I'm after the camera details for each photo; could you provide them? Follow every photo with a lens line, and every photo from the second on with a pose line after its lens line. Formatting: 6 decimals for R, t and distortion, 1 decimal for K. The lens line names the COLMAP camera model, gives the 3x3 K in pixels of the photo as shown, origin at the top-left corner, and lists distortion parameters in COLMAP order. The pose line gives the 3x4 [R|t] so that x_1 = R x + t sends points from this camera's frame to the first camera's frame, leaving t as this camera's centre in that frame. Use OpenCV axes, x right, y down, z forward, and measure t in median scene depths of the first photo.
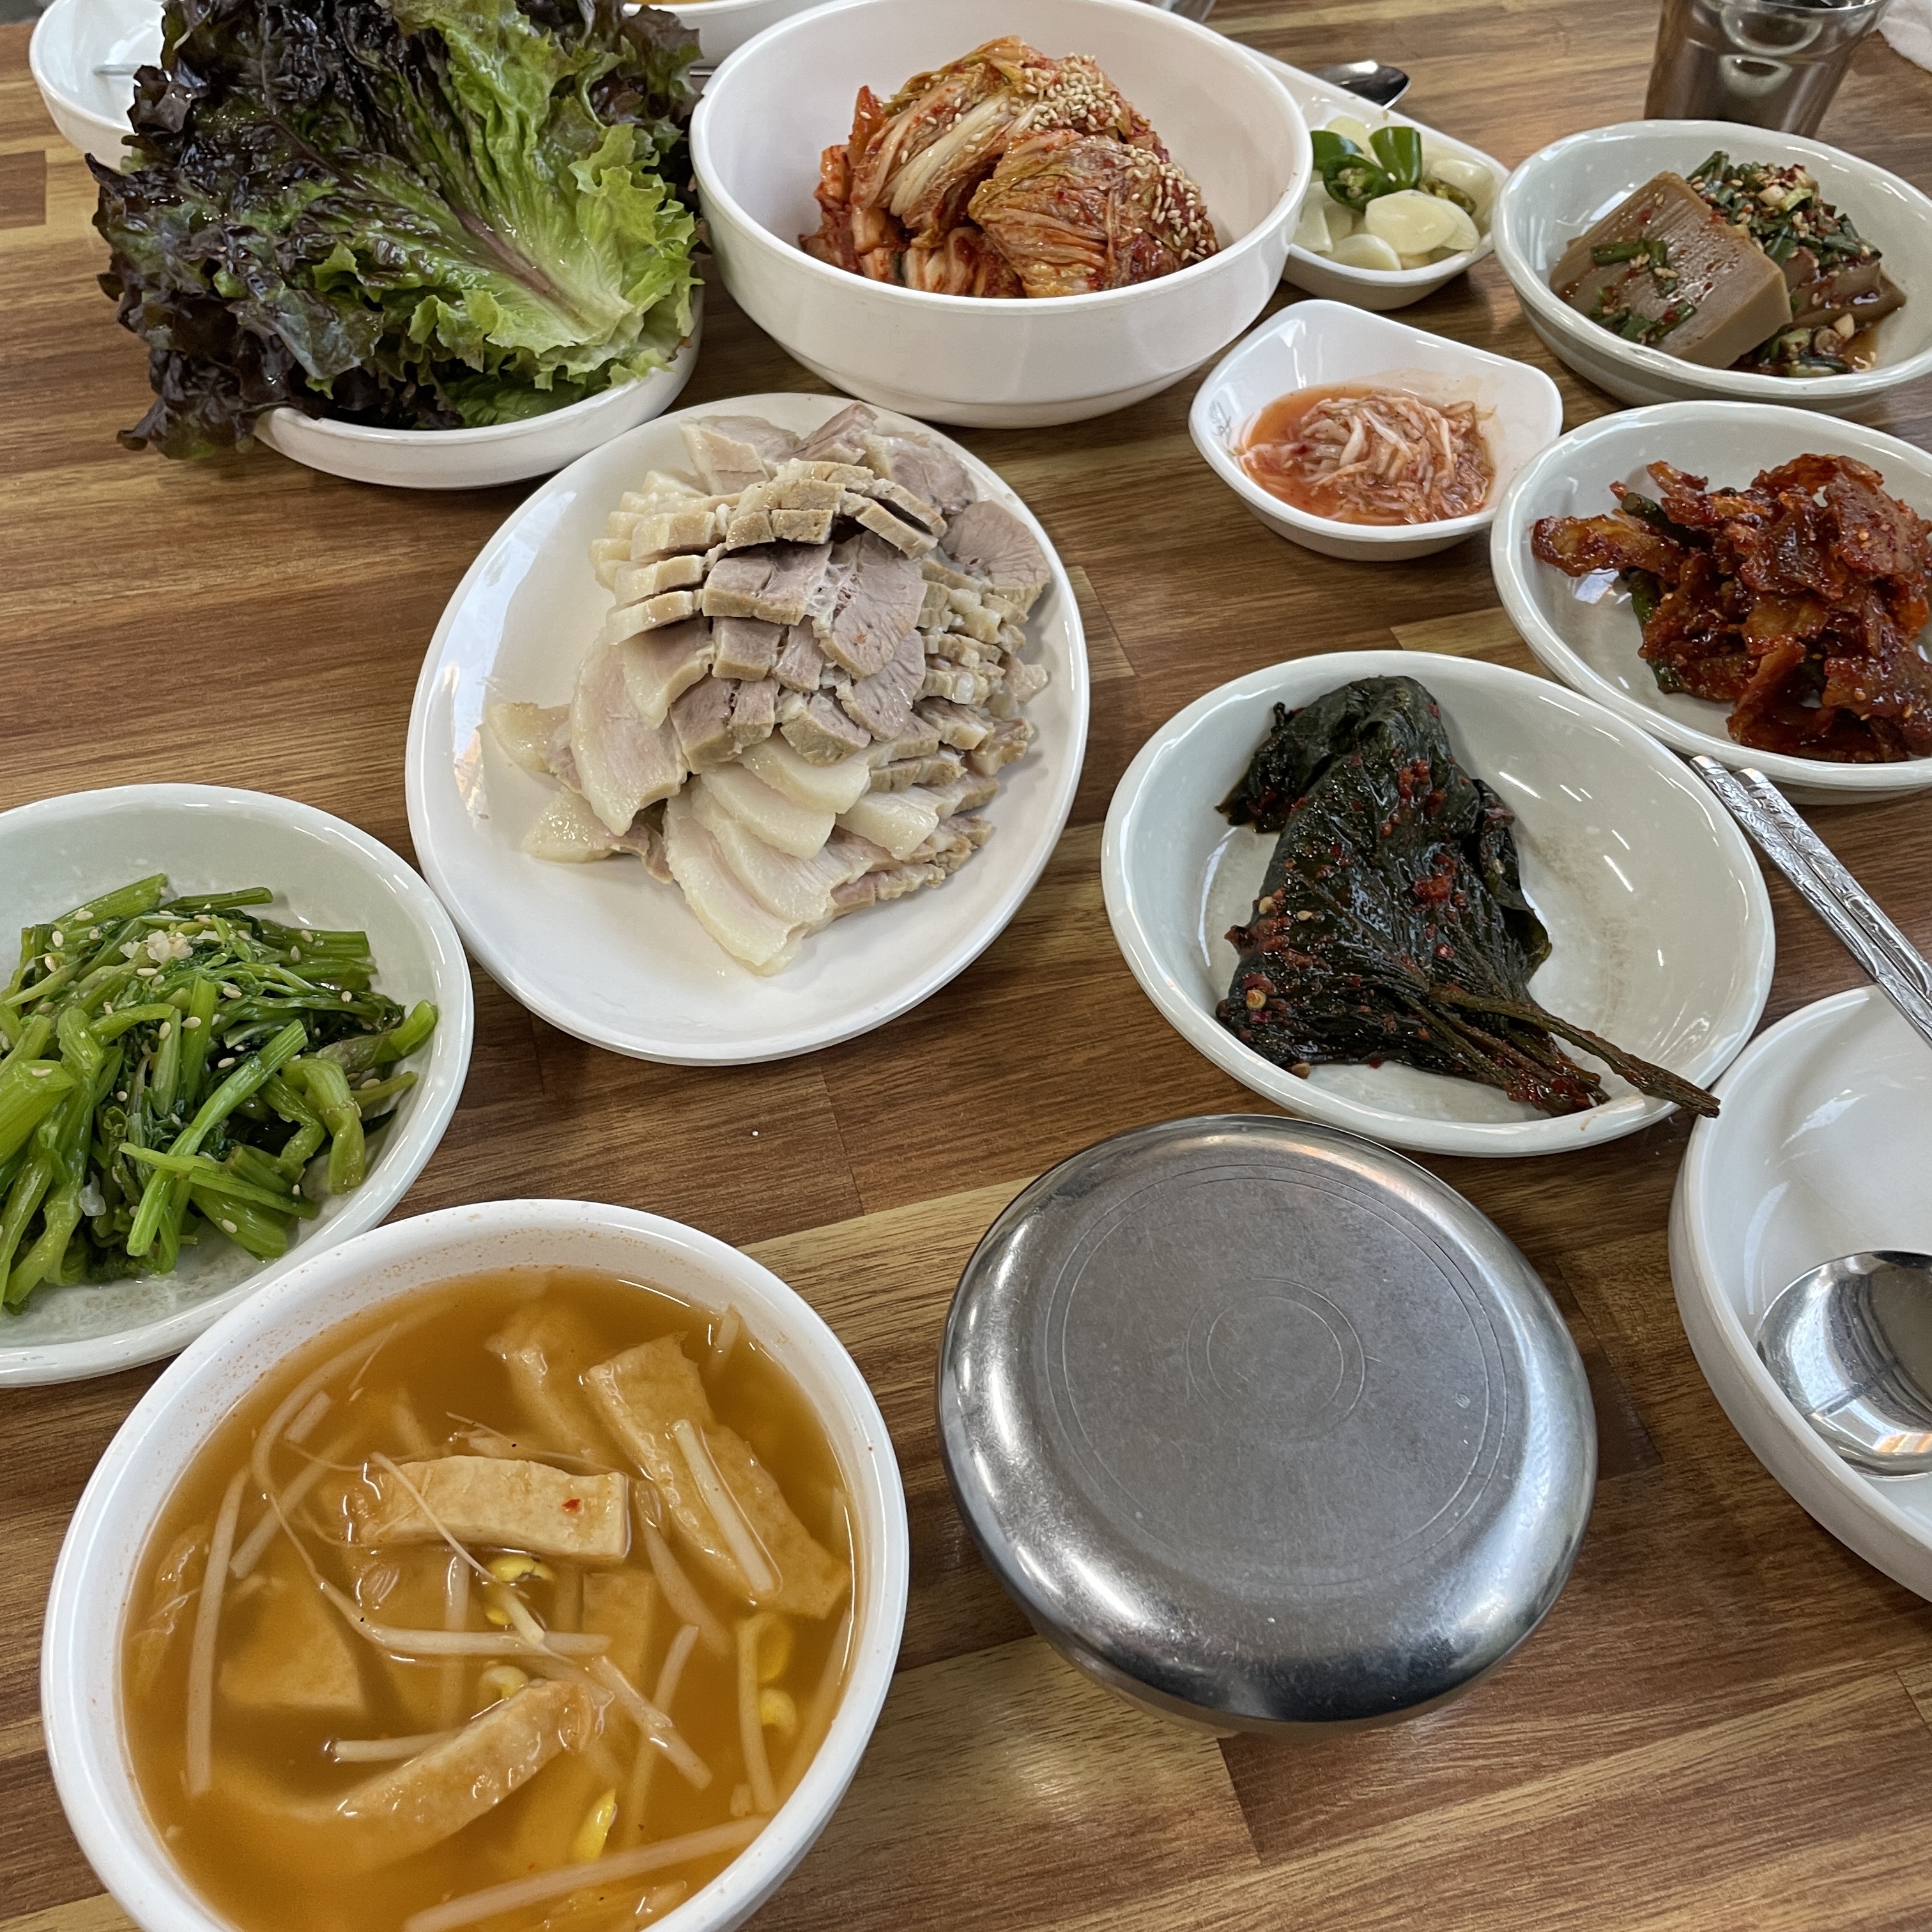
lens RADIAL K [[2004.6, 0, 966.0], [0, 2004.6, 966.0], [0, 0, 1]] dist [0.178530, -0.506456]
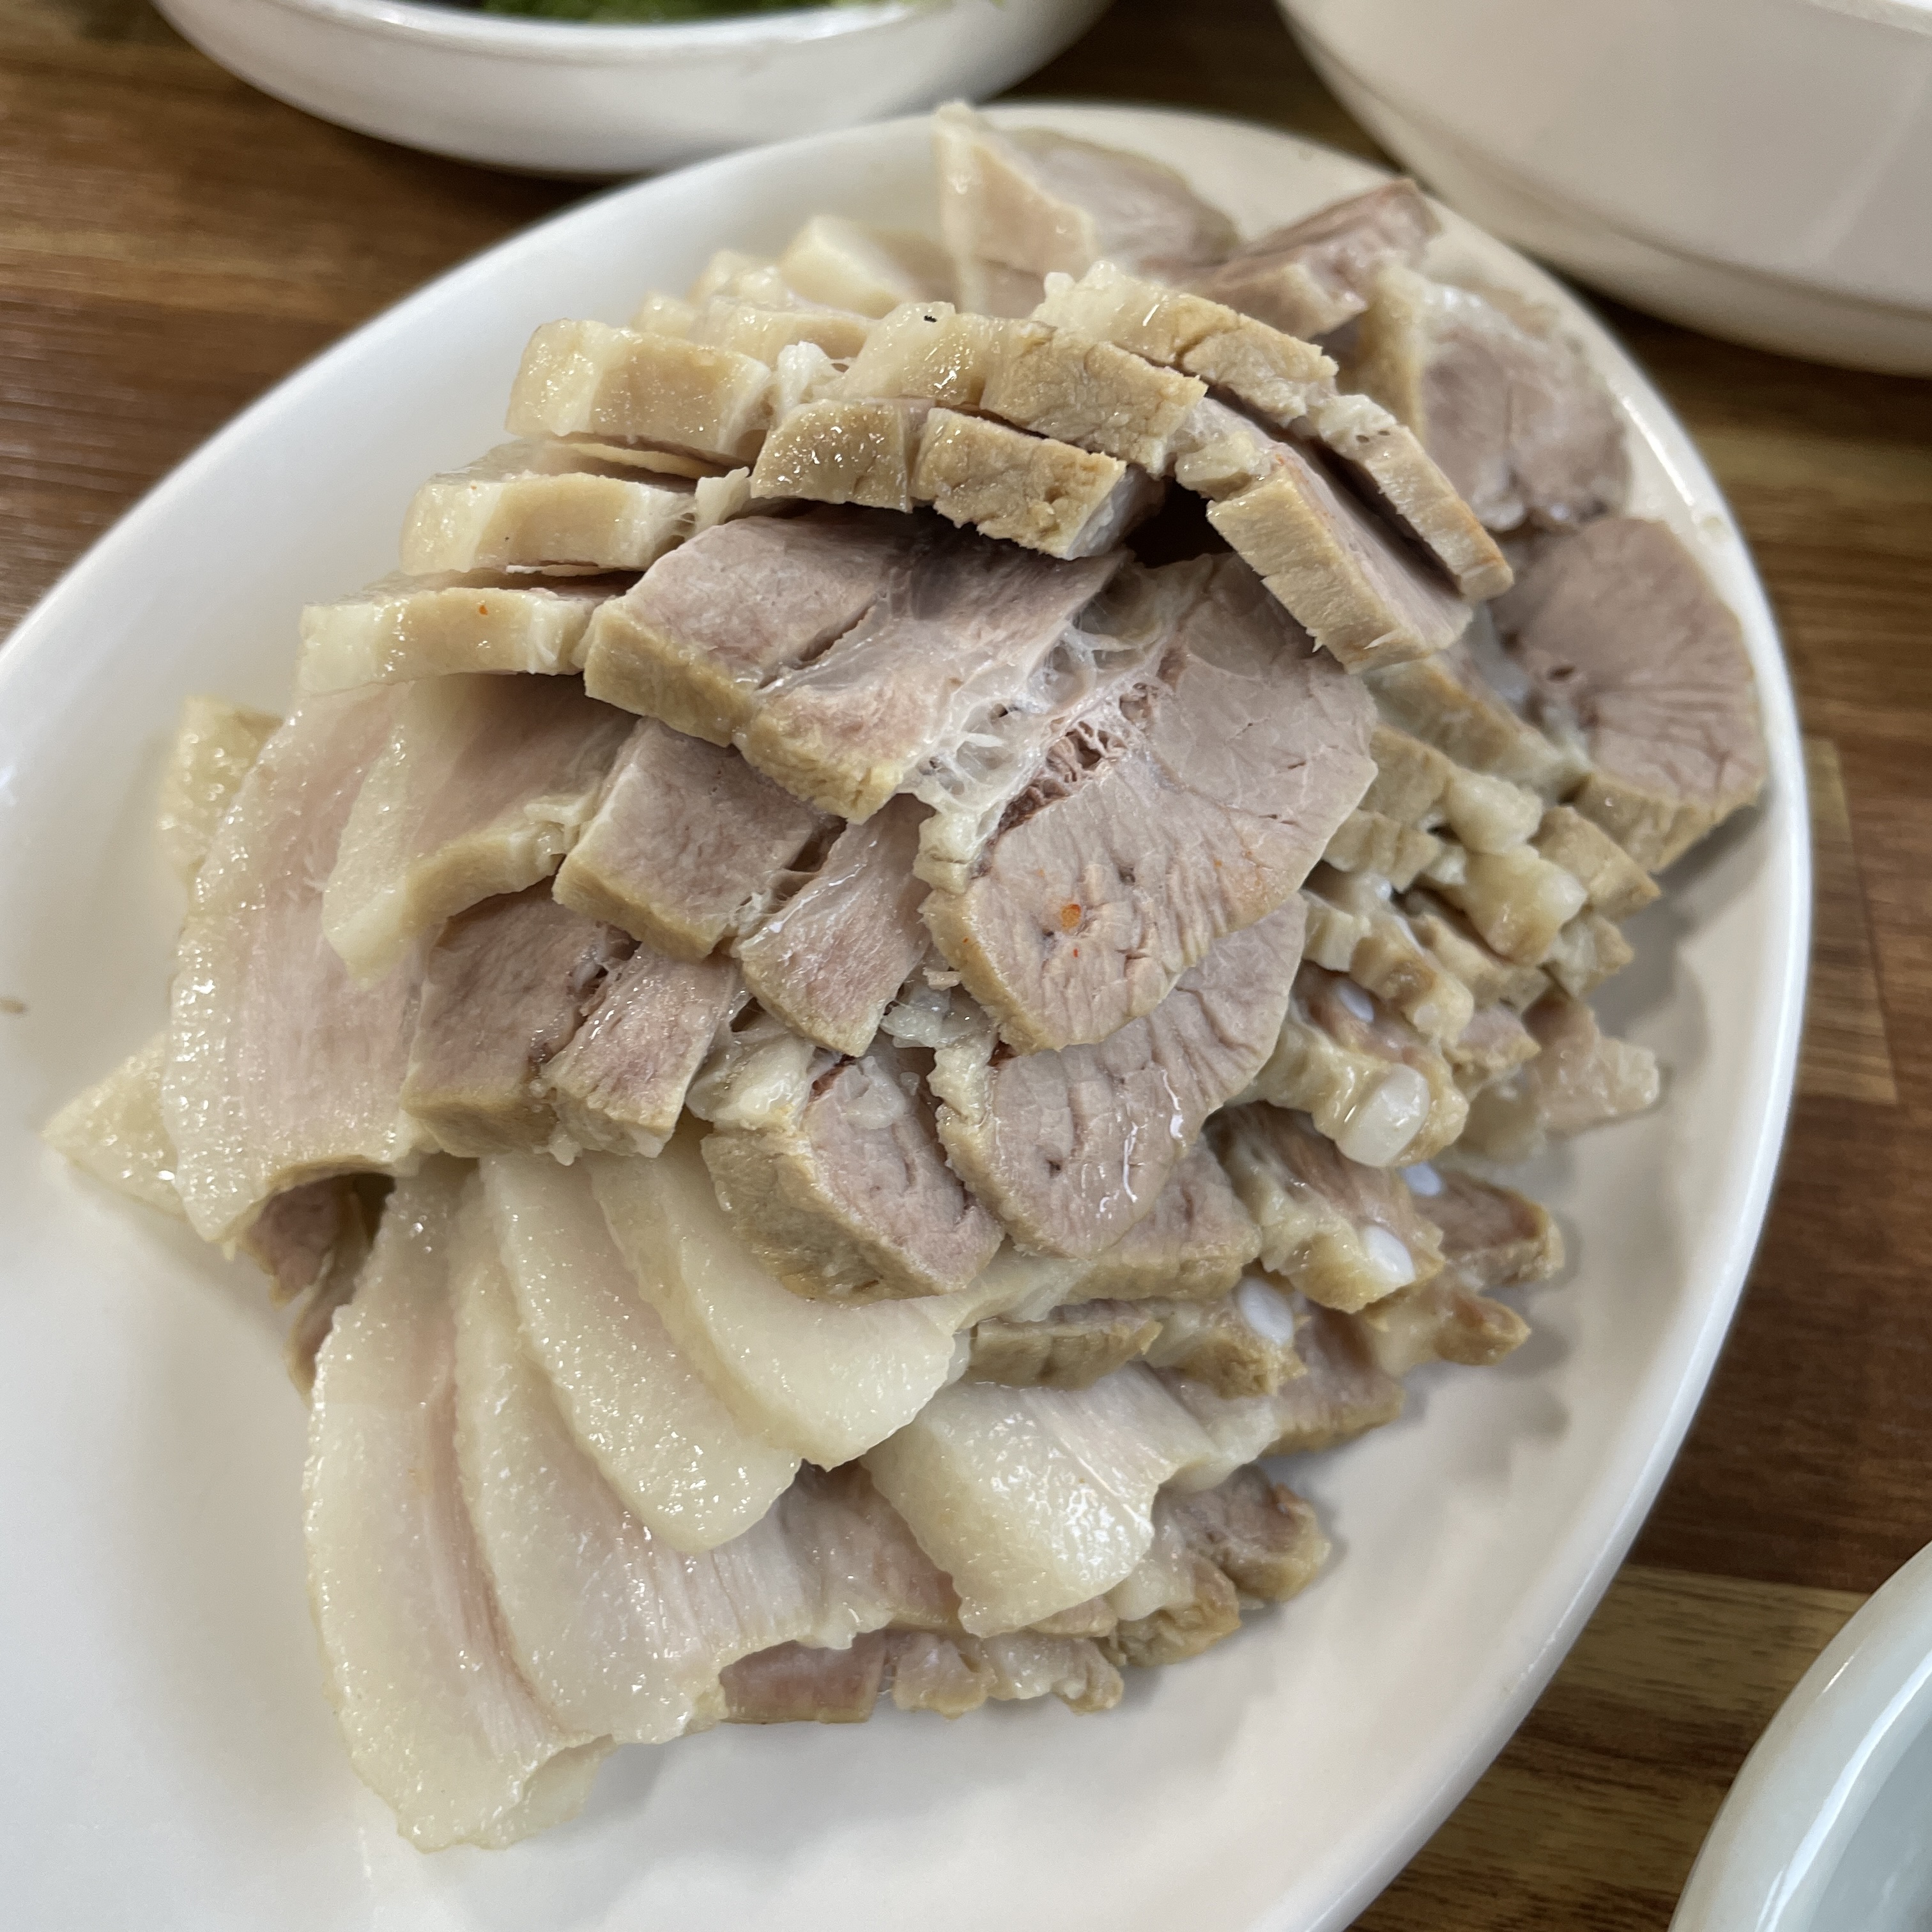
lens RADIAL K [[2004.6, 0, 966.0], [0, 2004.6, 966.0], [0, 0, 1]] dist [0.178530, -0.506456]
pose [[0.926171, 0.320591, -0.198567, -0.006455], [-0.305129, 0.946510, 0.104958, -0.168686], [0.221595, -0.036620, 0.974451, 0.664092]]
